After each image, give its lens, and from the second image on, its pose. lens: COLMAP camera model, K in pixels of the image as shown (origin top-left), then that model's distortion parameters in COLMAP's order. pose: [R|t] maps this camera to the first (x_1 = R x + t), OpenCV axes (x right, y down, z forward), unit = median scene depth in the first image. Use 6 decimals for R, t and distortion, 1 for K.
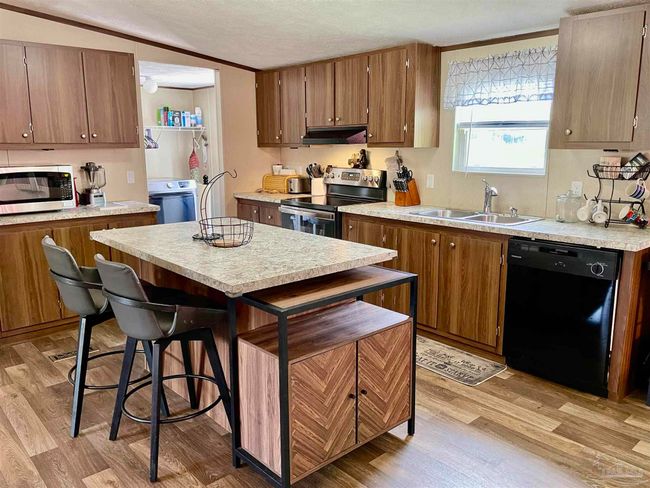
lens RADIAL K [[520.7, 0, 325.0], [0, 520.7, 244.0], [0, 0, 1]] dist [0.091359, -0.149792]
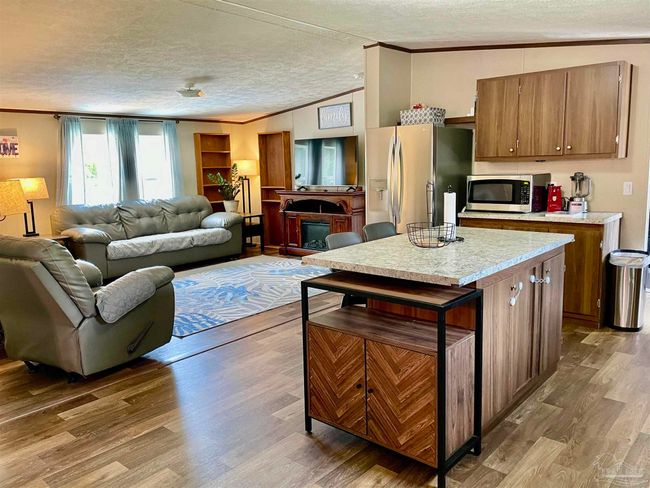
lens RADIAL K [[520.7, 0, 325.0], [0, 520.7, 244.0], [0, 0, 1]] dist [0.091359, -0.149792]
pose [[0.122529, 0.154812, -0.980316, 0.656455], [-0.168893, 0.976604, 0.133116, -0.083508], [0.977989, 0.149257, 0.145809, 0.439722]]
